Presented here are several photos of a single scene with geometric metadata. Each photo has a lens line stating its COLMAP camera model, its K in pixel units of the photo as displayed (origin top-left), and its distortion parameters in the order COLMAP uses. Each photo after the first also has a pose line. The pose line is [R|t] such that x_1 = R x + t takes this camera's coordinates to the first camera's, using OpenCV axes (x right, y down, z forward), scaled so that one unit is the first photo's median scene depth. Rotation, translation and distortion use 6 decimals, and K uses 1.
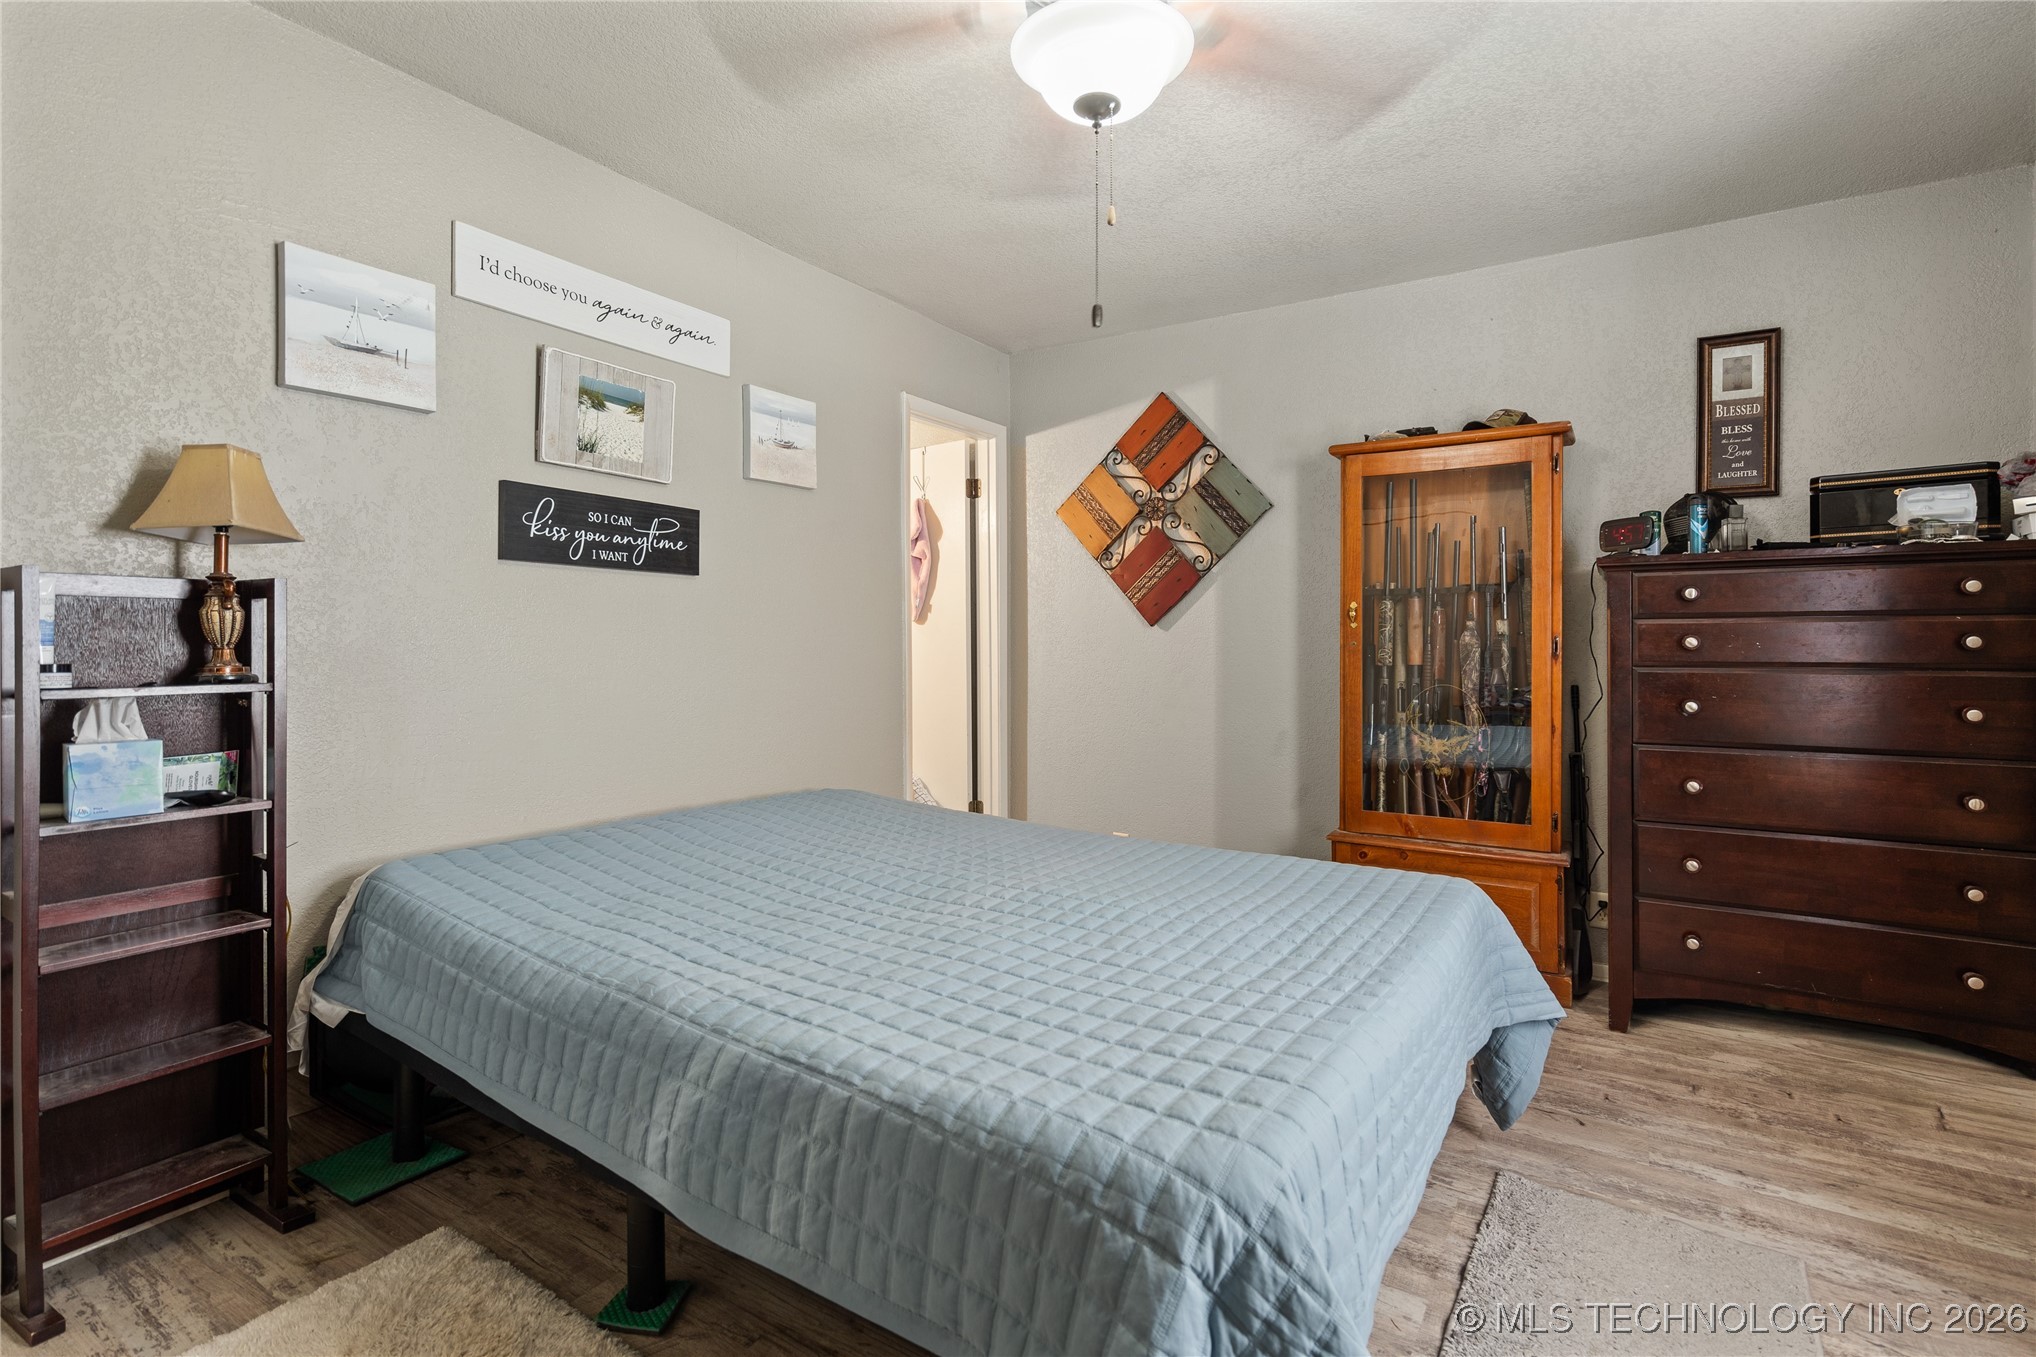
lens RADIAL K [[951.3, 0, 1024.9], [0, 951.3, 645.2], [0, 0, 1]] dist [0.001694, 0.000242]
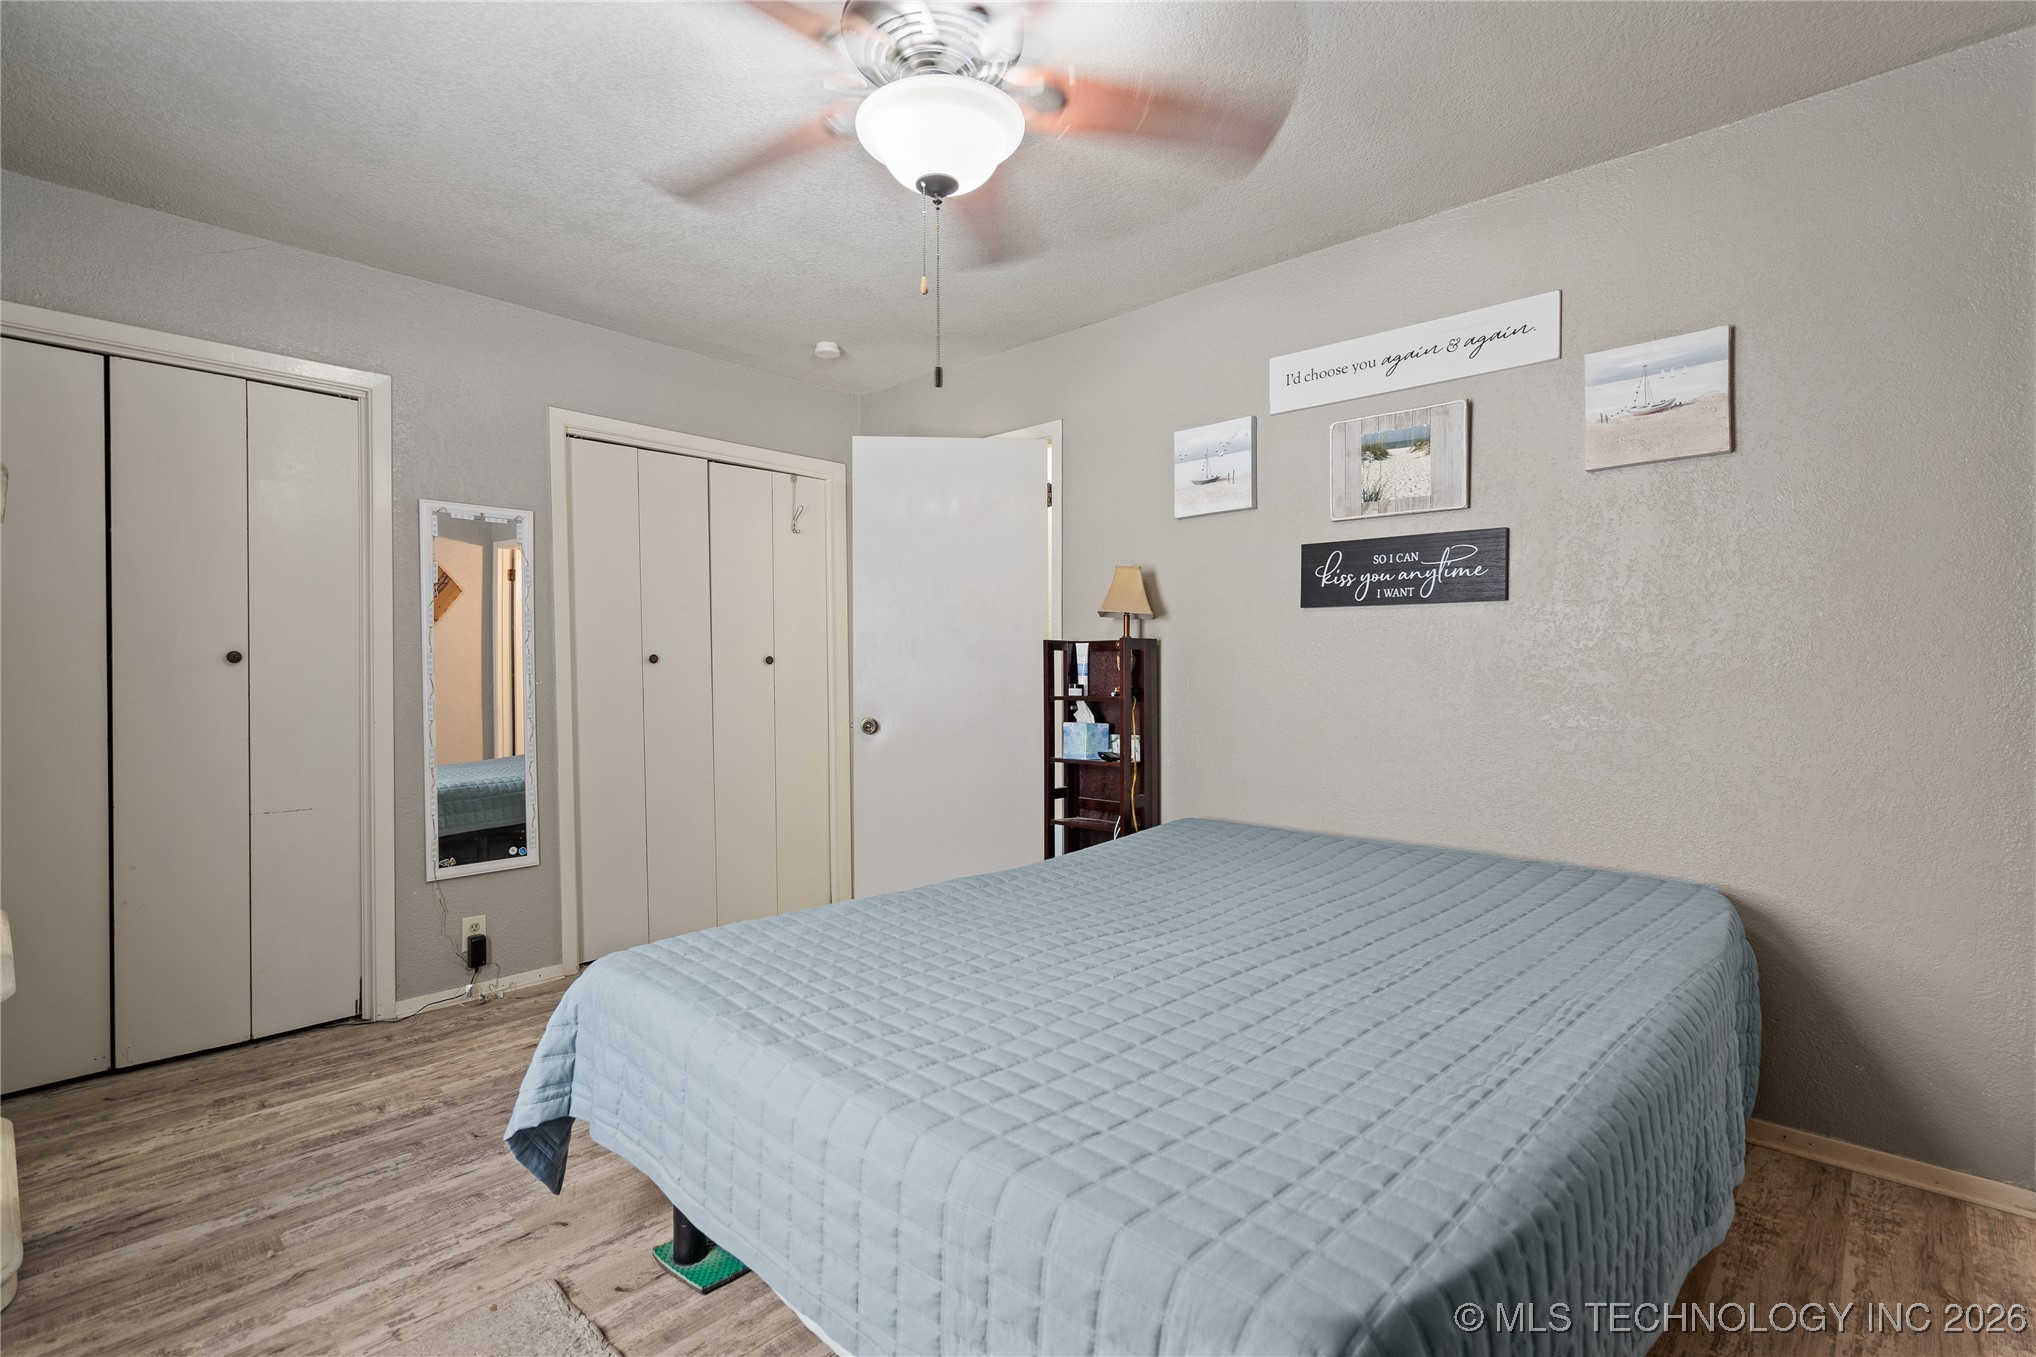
lens RADIAL K [[953.8, 0, 1011.2], [0, 953.8, 683.1], [0, 0, 1]] dist [0.004165, 0.000329]
pose [[-0.188313, 0.015375, -0.981989, 0.679465], [-0.004181, 0.999856, 0.016456, -0.008589], [0.982100, 0.007204, -0.188221, 0.764983]]
